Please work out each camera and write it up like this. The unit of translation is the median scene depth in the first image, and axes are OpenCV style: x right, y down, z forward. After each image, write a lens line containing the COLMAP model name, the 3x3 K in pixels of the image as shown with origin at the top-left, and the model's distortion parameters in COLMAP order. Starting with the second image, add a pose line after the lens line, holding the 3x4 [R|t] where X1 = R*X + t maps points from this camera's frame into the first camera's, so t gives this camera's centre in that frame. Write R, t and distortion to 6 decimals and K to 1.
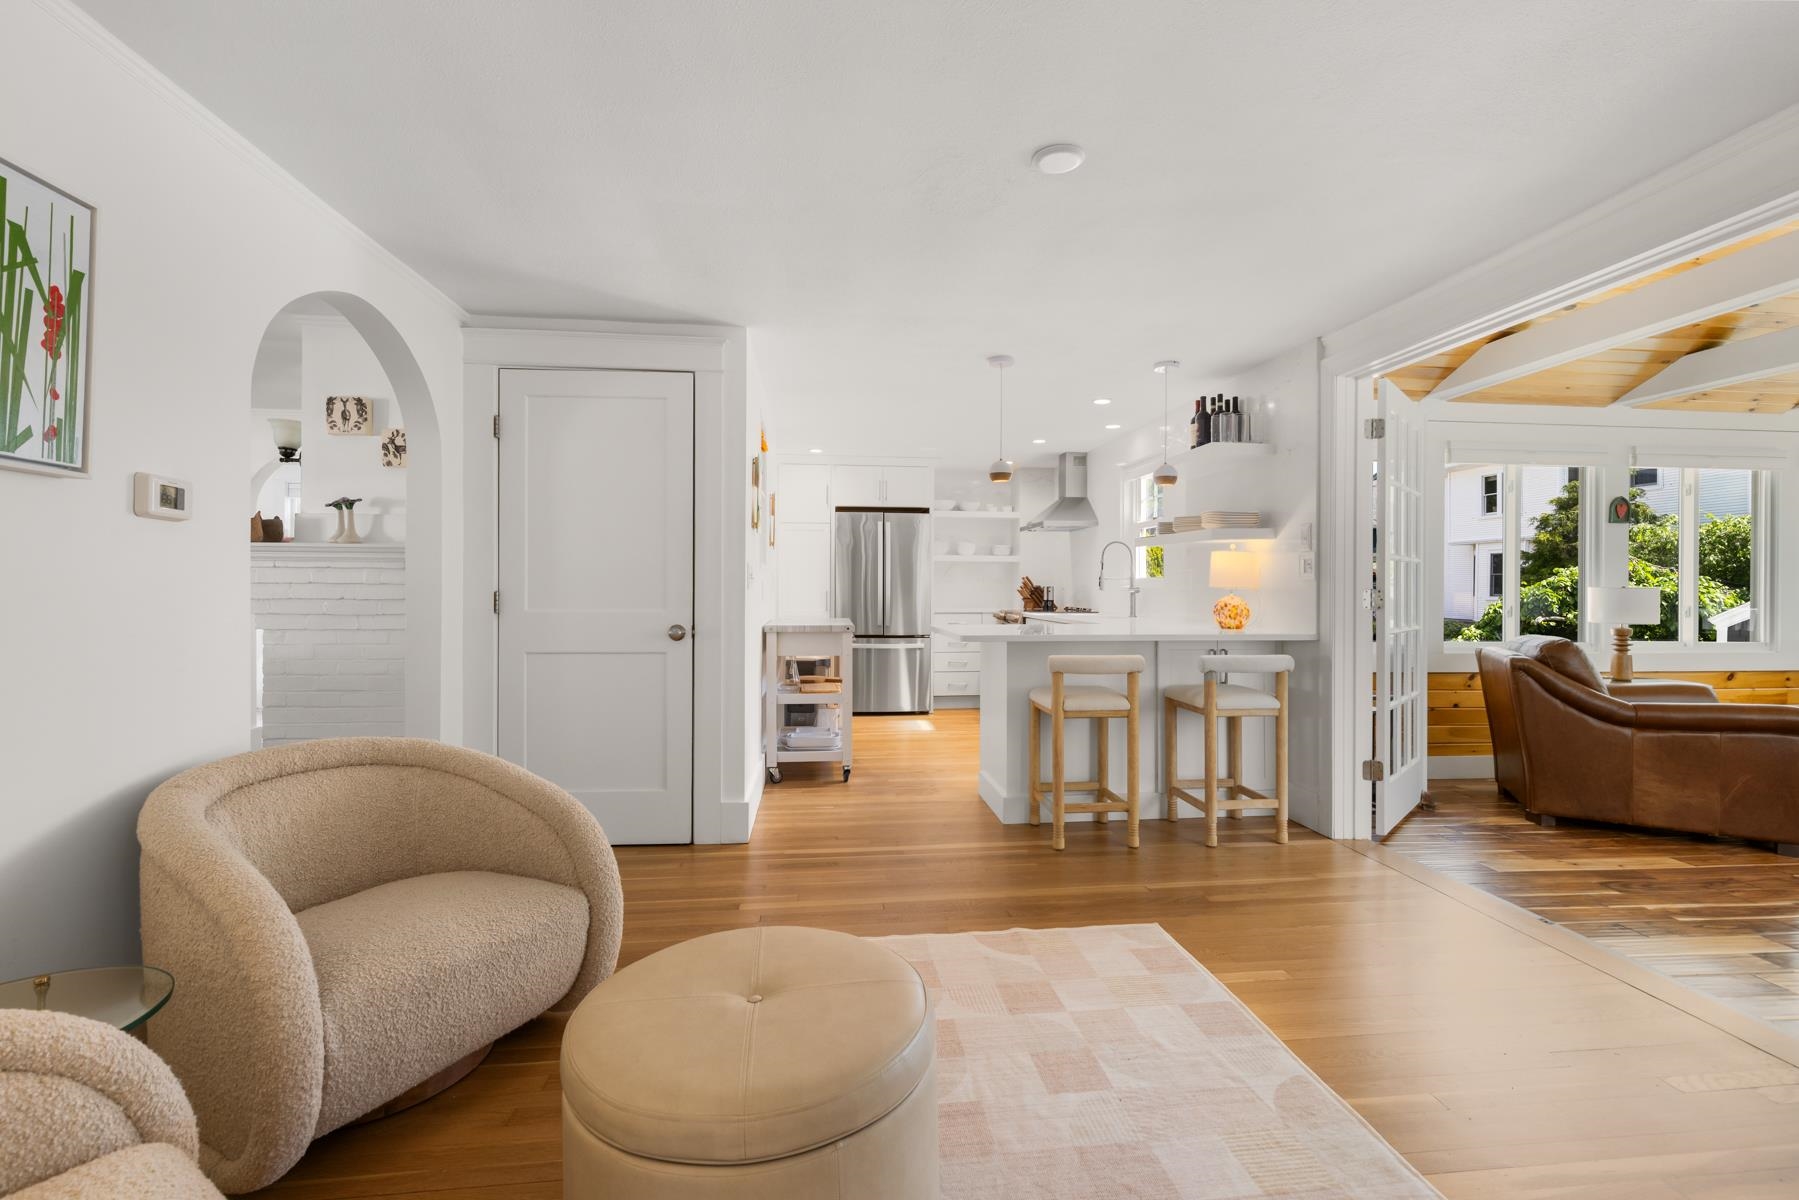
lens RADIAL K [[816.3, 0, 900.8], [0, 816.3, 588.0], [0, 0, 1]] dist [0.004173, -0.000953]
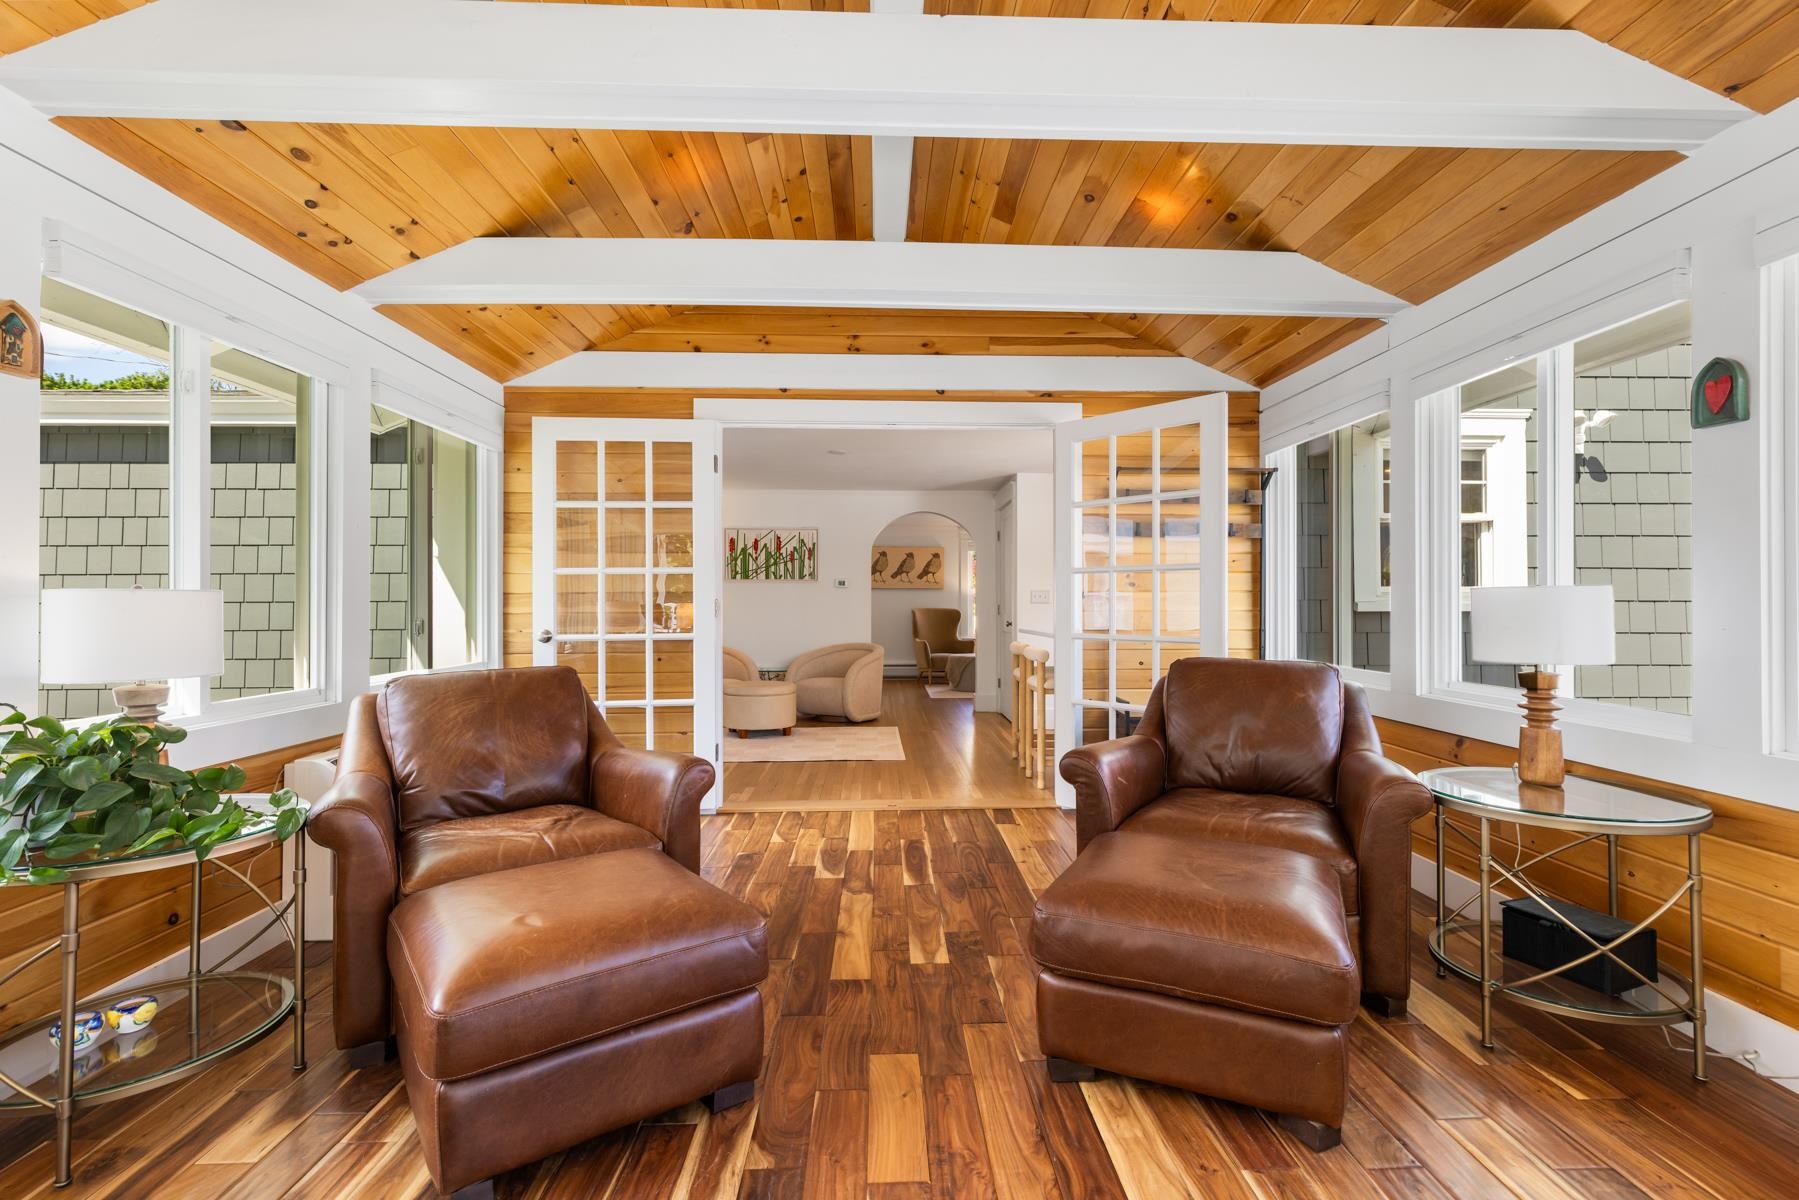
lens RADIAL K [[816.3, 0, 908.0], [0, 816.3, 603.4], [0, 0, 1]] dist [0.004173, -0.000953]
pose [[-0.065277, -0.005262, -0.997853, 1.435382], [-0.001960, 0.999985, -0.005145, 0.009140], [0.997865, 0.001620, -0.065286, 0.668037]]
